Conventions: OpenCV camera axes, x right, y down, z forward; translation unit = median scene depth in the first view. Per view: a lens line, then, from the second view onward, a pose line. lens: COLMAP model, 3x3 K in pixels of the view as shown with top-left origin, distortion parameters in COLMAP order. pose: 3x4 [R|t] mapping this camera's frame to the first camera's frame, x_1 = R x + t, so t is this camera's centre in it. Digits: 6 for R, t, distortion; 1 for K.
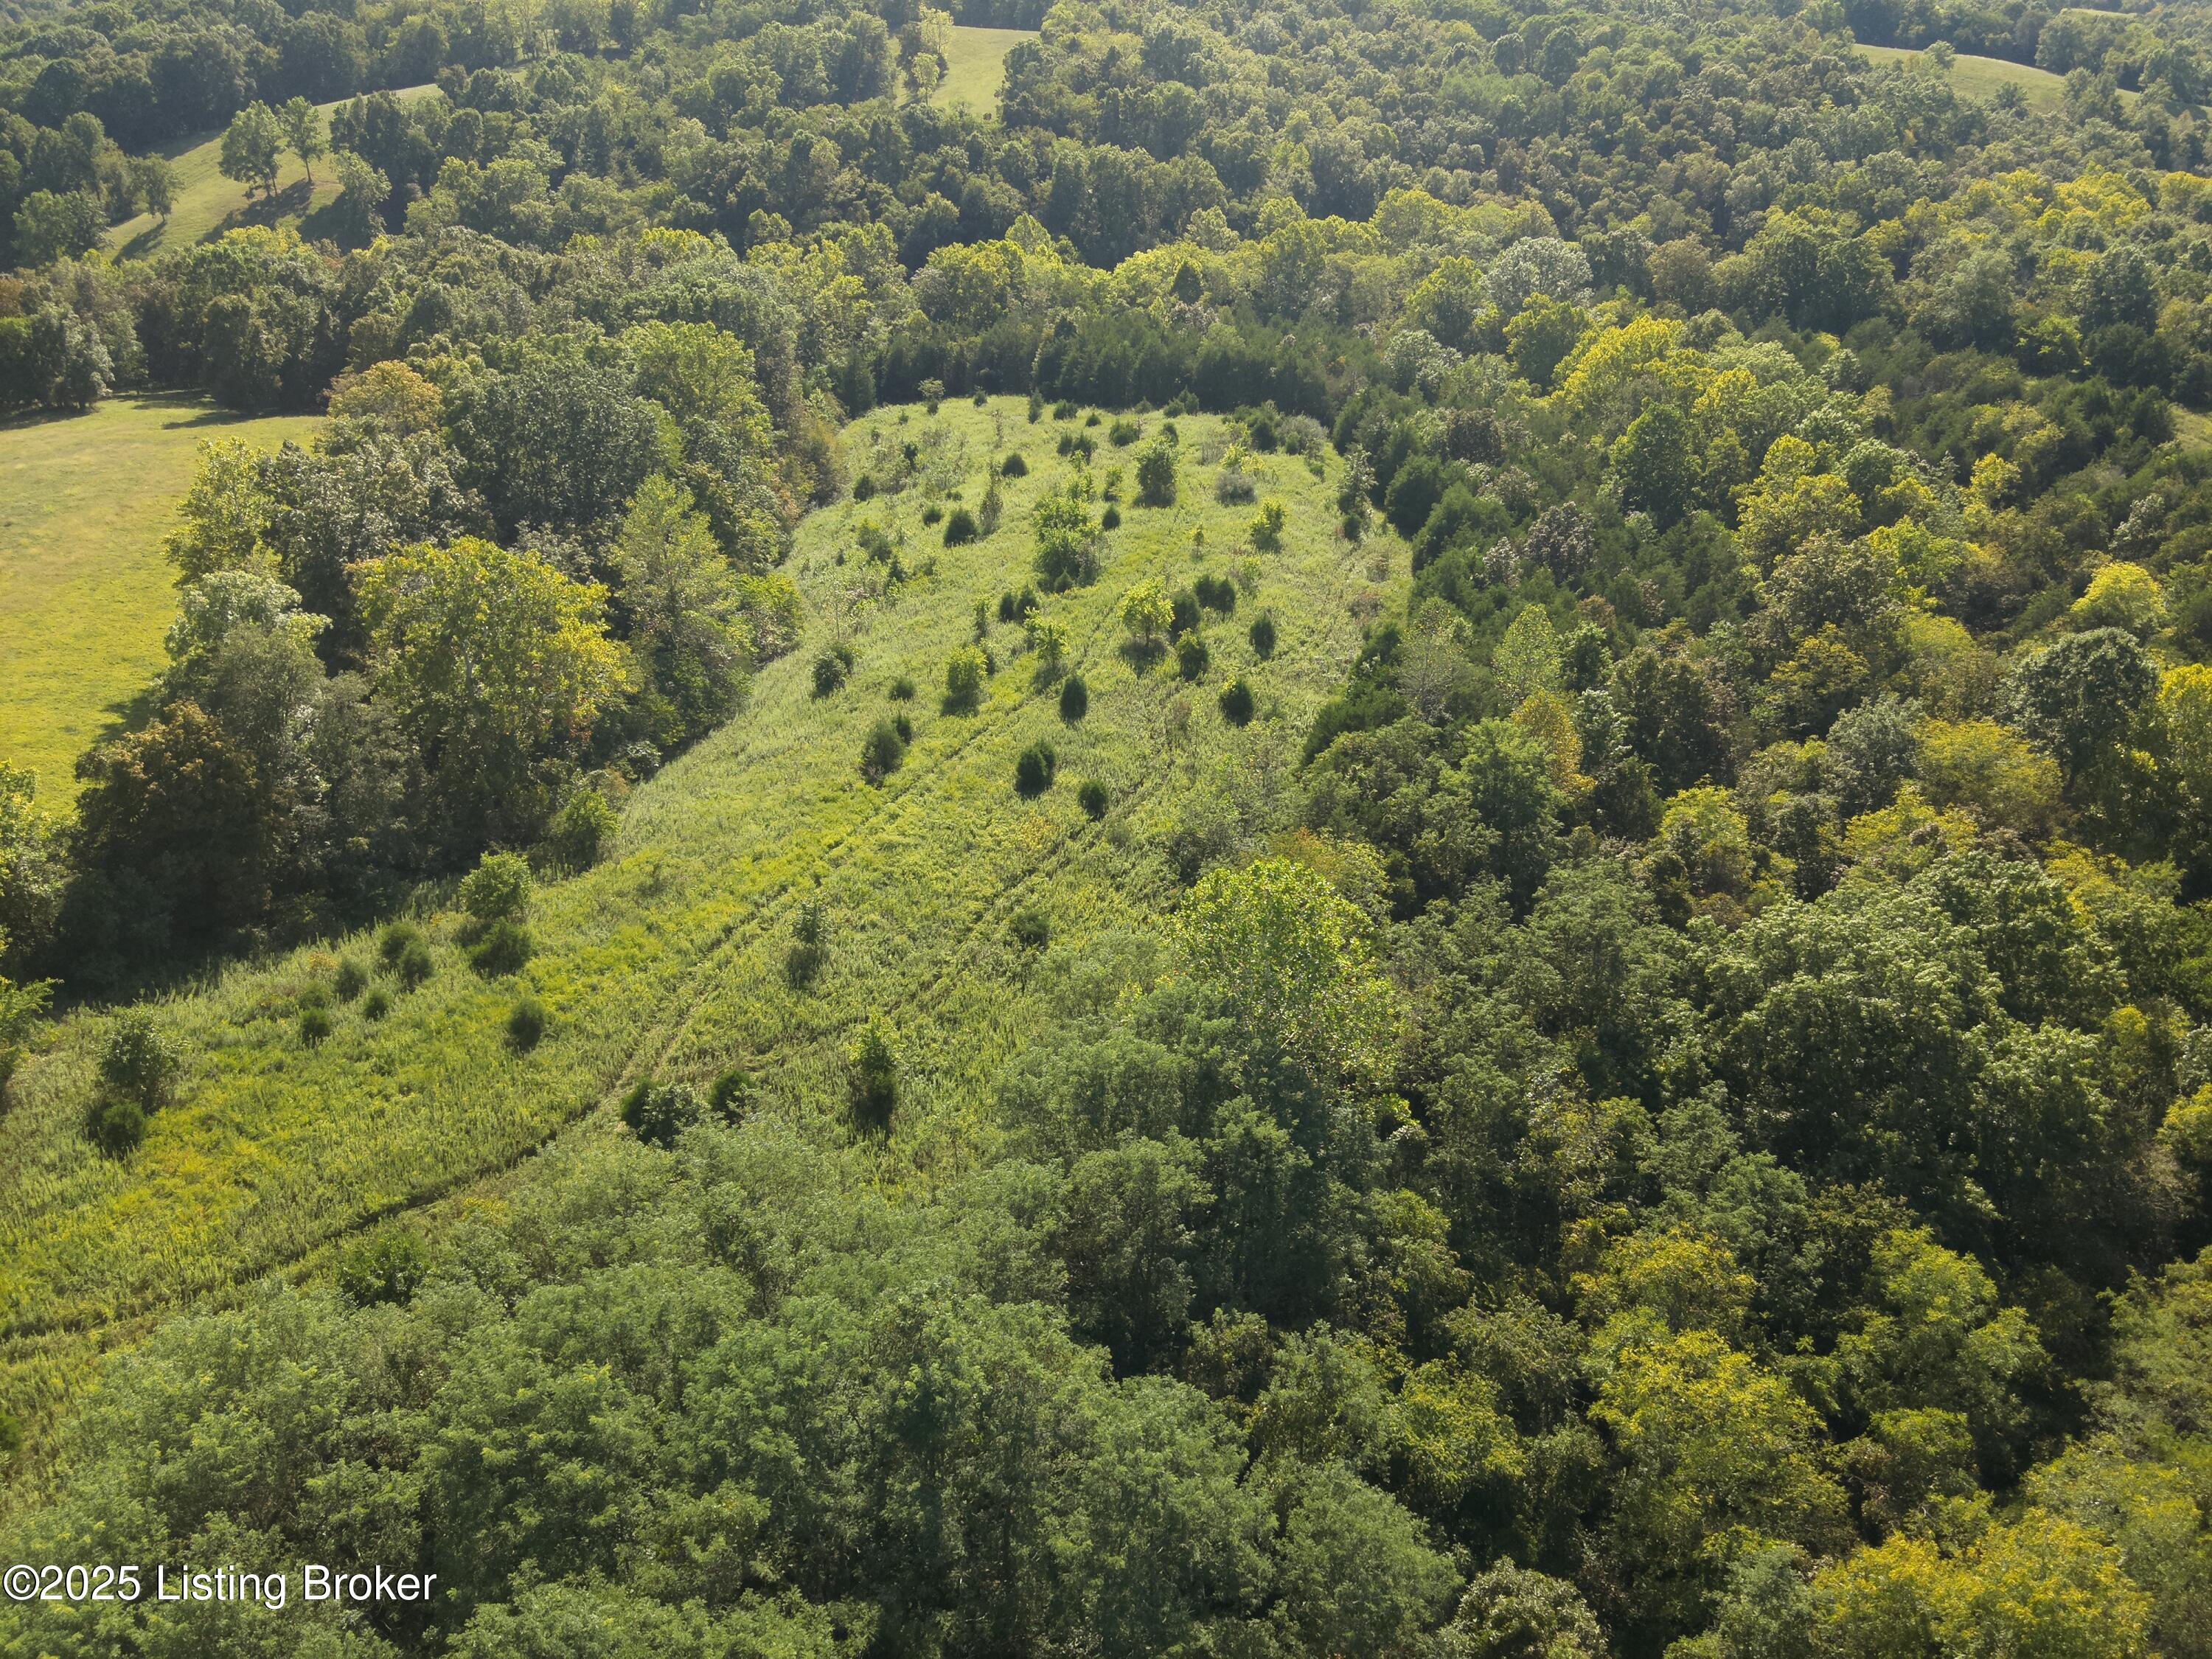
lens RADIAL K [[1619.5, 0, 1106.0], [0, 1619.5, 829.5], [0, 0, 1]] dist [0.122491, -0.221582]
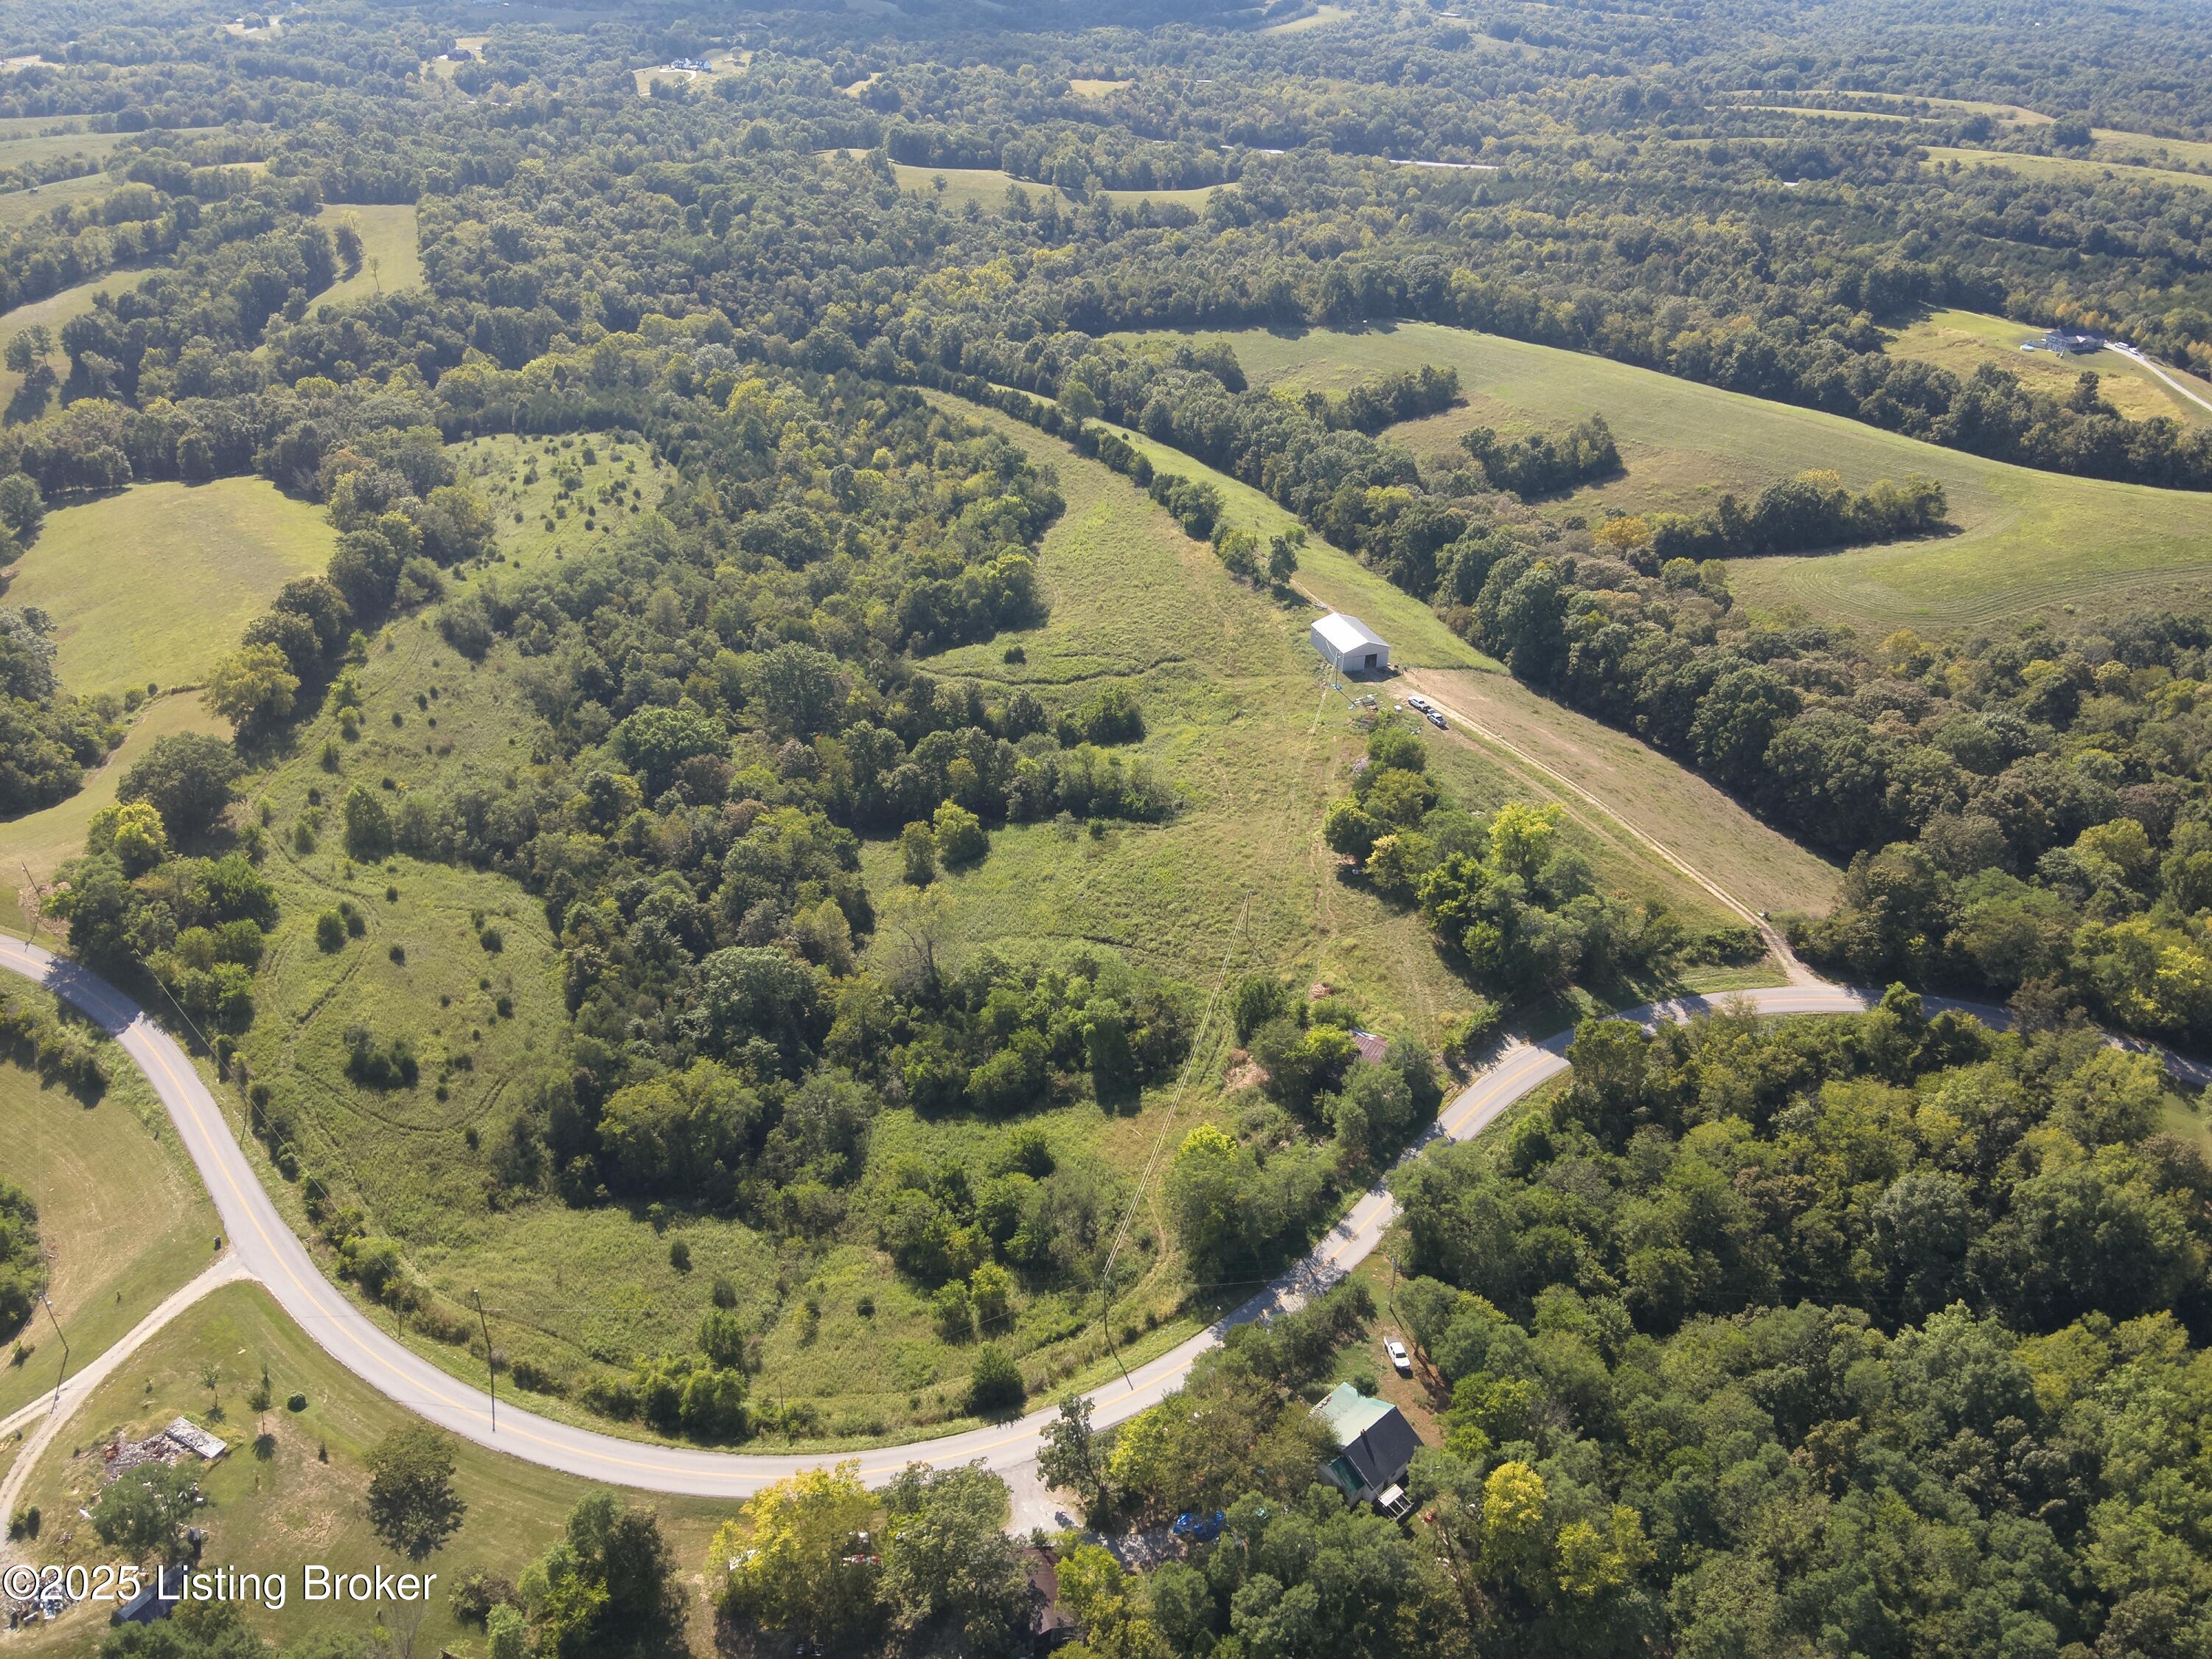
lens RADIAL K [[1619.5, 0, 1106.0], [0, 1619.5, 829.5], [0, 0, 1]] dist [0.122491, -0.221582]
pose [[0.913903, -0.205461, 0.350095, -0.172142], [0.200817, 0.978355, 0.049947, 0.290072], [-0.352779, 0.024658, 0.935382, -1.254475]]
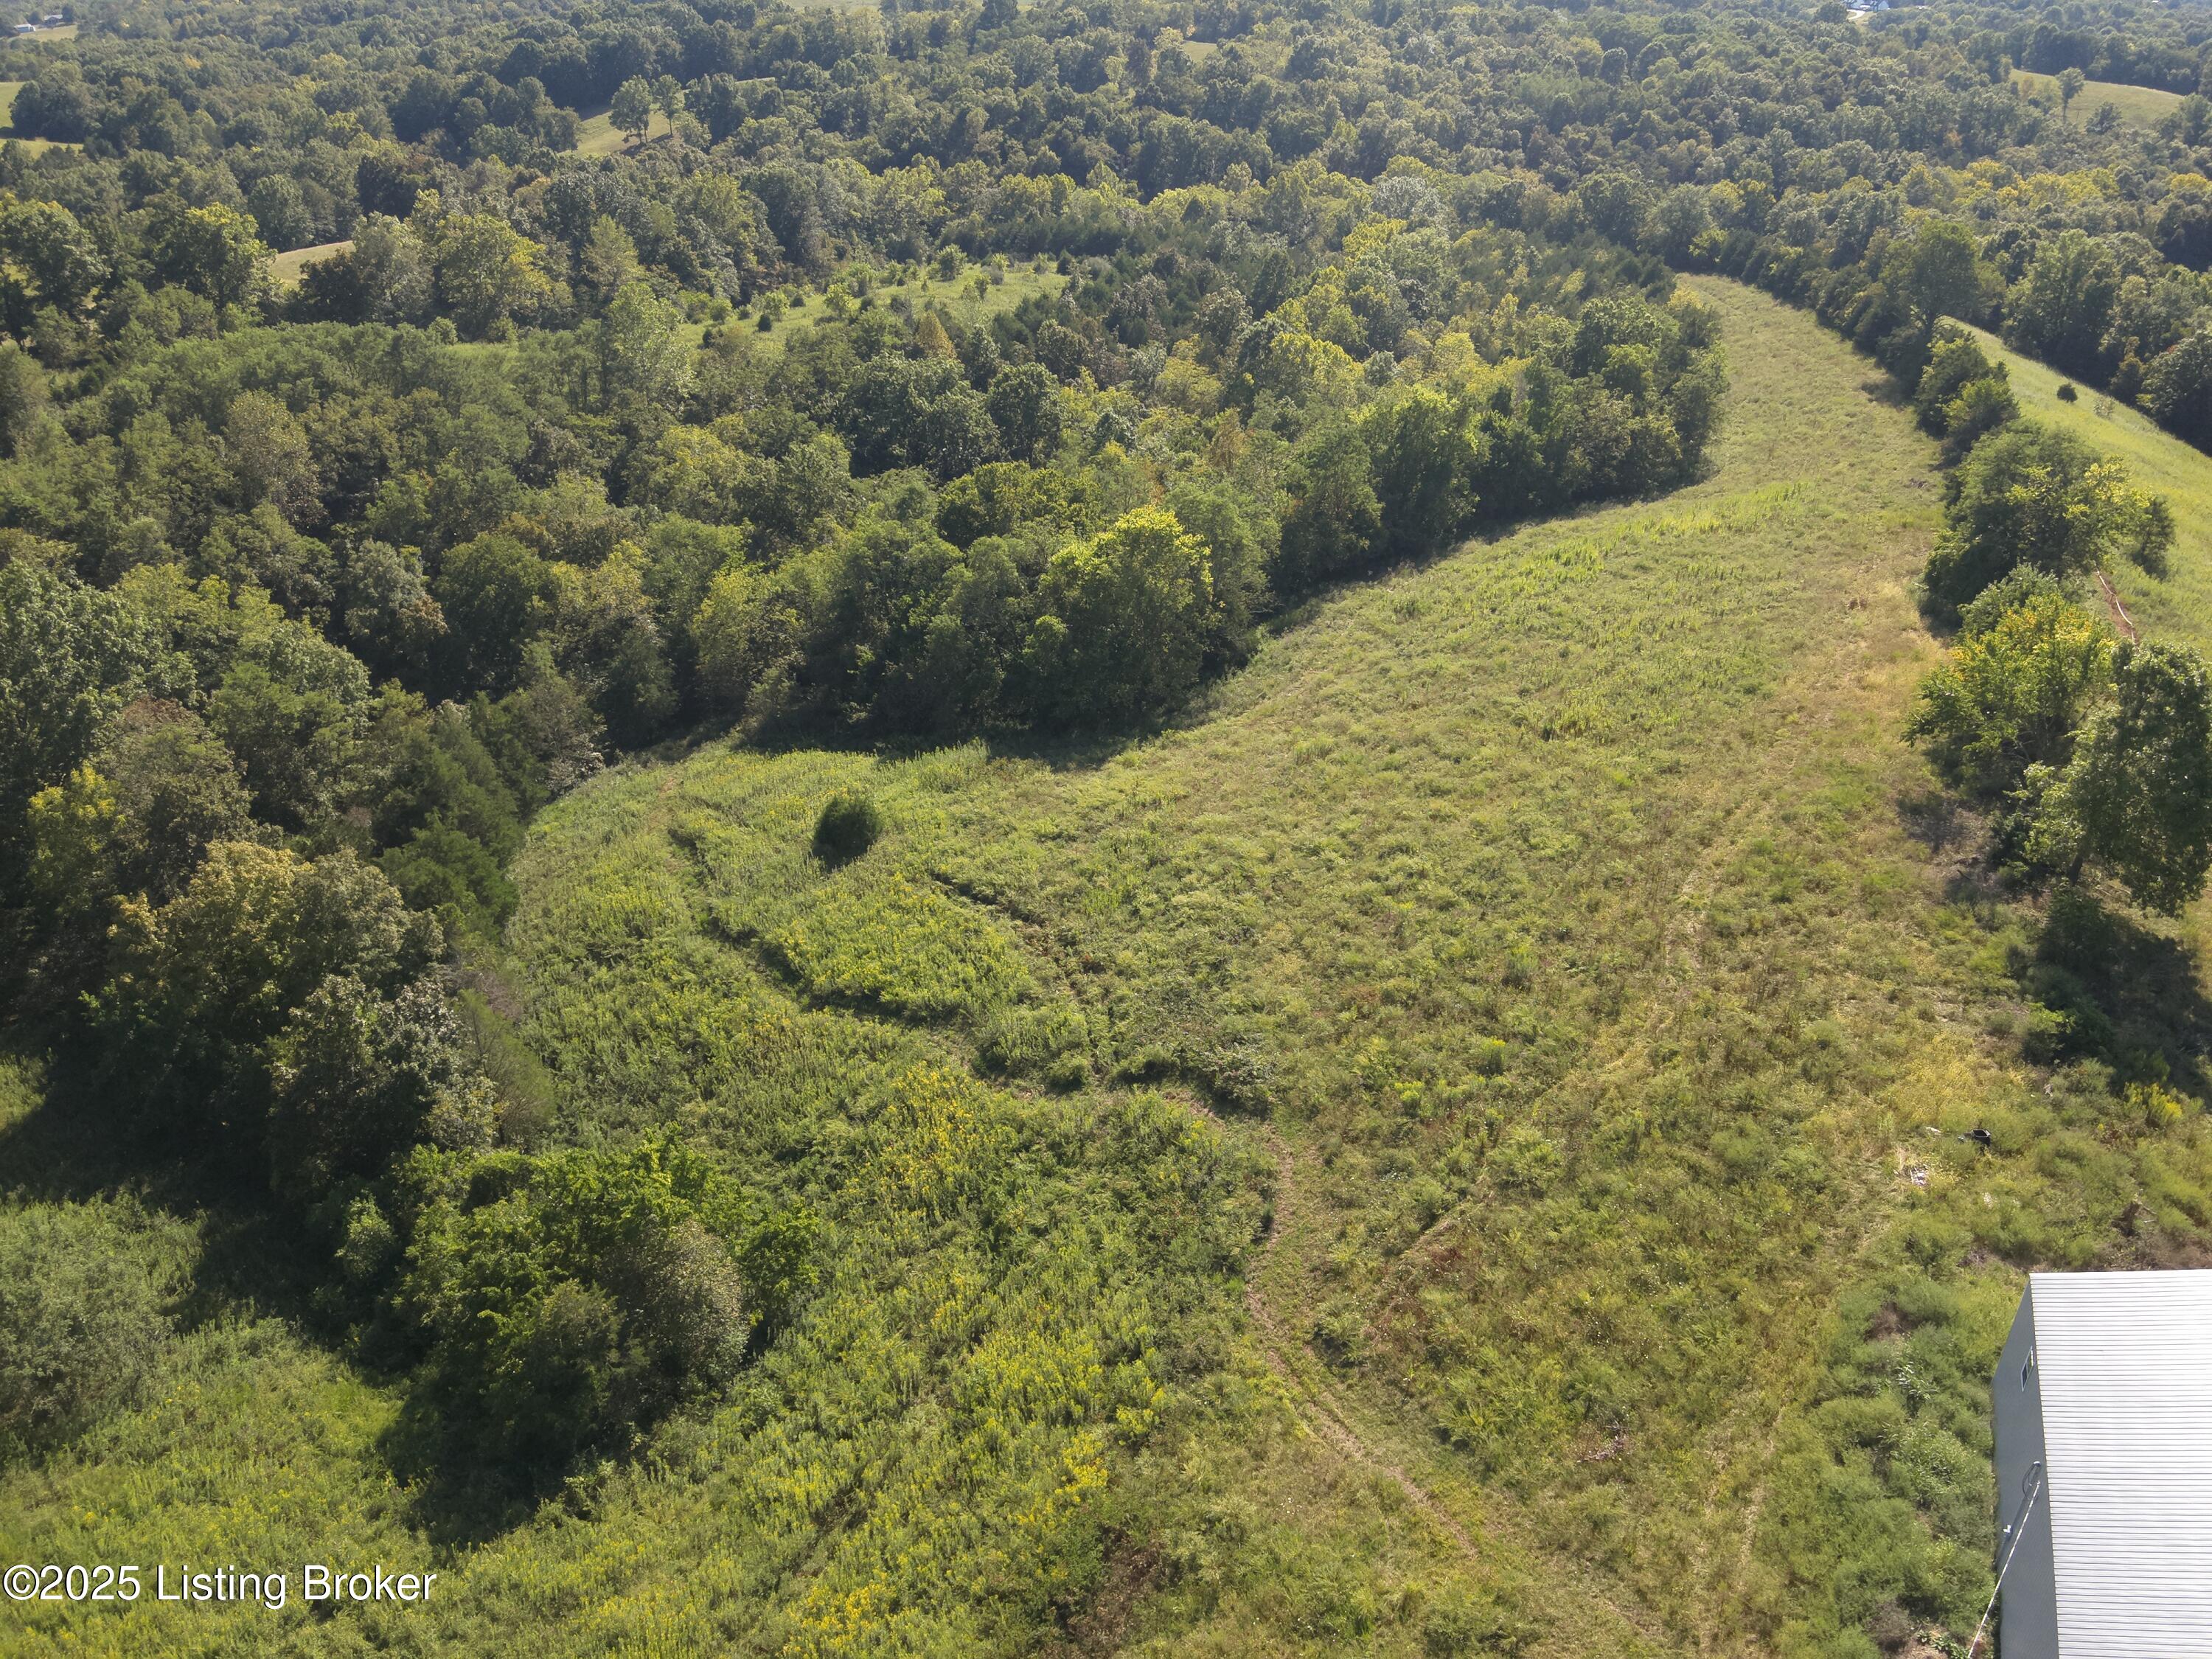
lens RADIAL K [[1619.5, 0, 1106.0], [0, 1619.5, 829.5], [0, 0, 1]] dist [0.122491, -0.221582]
pose [[0.956871, 0.129612, -0.259996, 0.396467], [-0.135527, 0.990762, -0.004874, 0.196587], [0.256962, 0.039901, 0.965597, -0.330829]]
